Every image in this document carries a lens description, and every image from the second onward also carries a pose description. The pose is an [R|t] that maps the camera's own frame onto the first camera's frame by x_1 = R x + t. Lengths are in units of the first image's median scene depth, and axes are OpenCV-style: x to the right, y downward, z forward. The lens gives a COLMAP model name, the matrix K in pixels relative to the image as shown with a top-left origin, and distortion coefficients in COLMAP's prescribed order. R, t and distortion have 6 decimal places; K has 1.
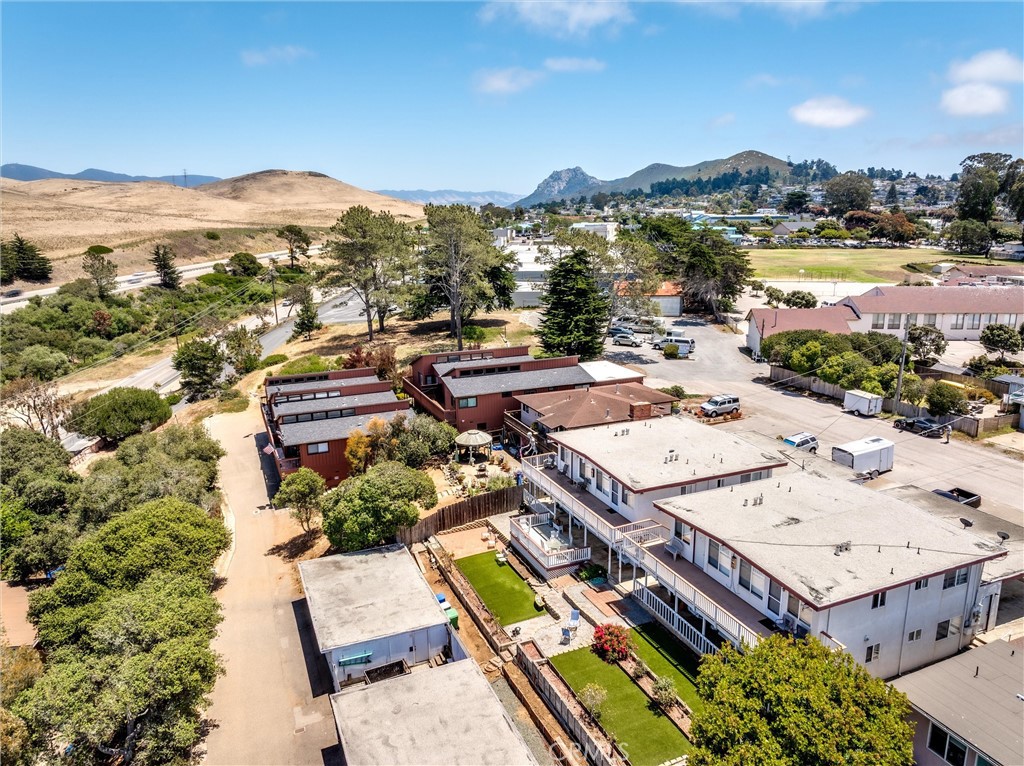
lens RADIAL K [[716.7, 0, 517.2], [0, 716.7, 379.3], [0, 0, 1]] dist [-0.019300, 0.001293]
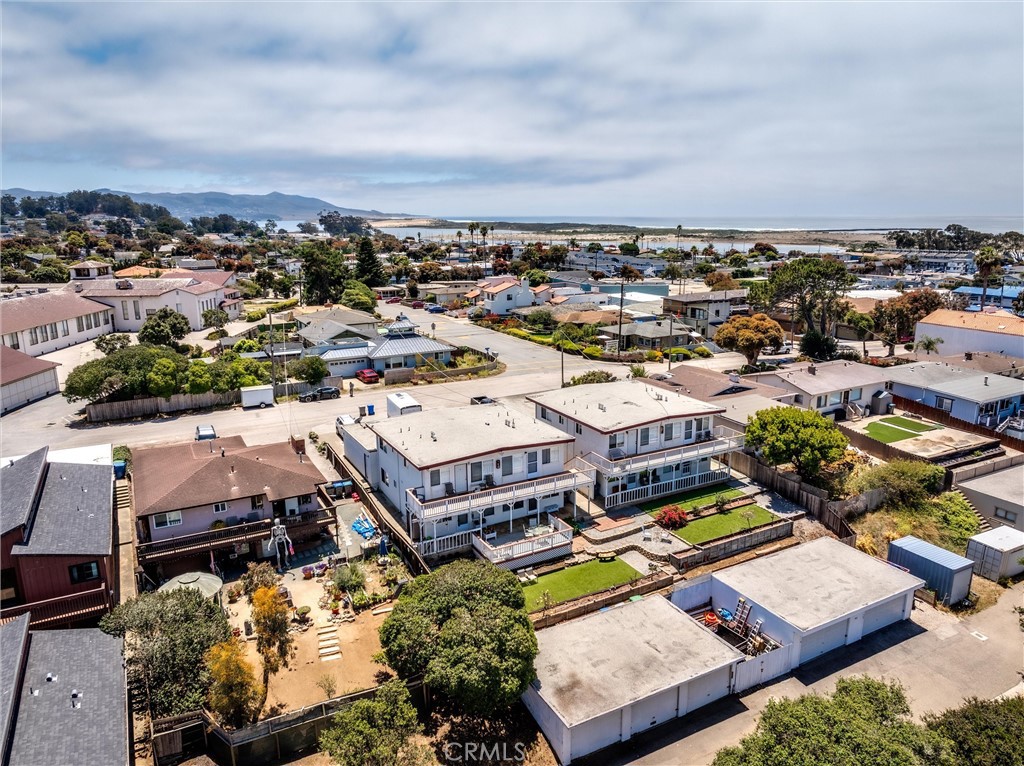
lens RADIAL K [[716.7, 0, 517.4], [0, 716.7, 391.2], [0, 0, 1]] dist [-0.019300, 0.001293]
pose [[-0.097464, -0.228767, 0.968590, -0.940603], [0.235448, 0.940297, 0.245776, -0.232062], [-0.966987, 0.252007, -0.037783, 1.060831]]
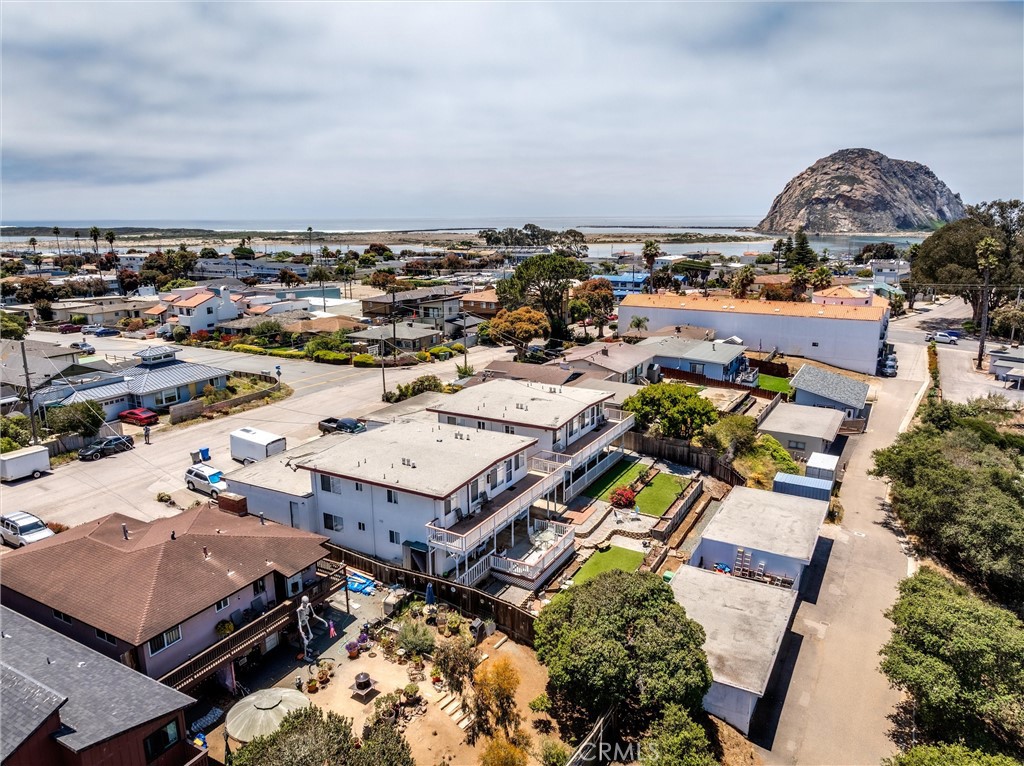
lens RADIAL K [[716.7, 0, 518.3], [0, 716.7, 381.8], [0, 0, 1]] dist [-0.019300, 0.001293]
pose [[-0.618876, -0.166219, 0.767700, -0.694610], [0.191697, 0.915840, 0.352830, -0.351015], [-0.761738, 0.365524, -0.534928, 1.552675]]
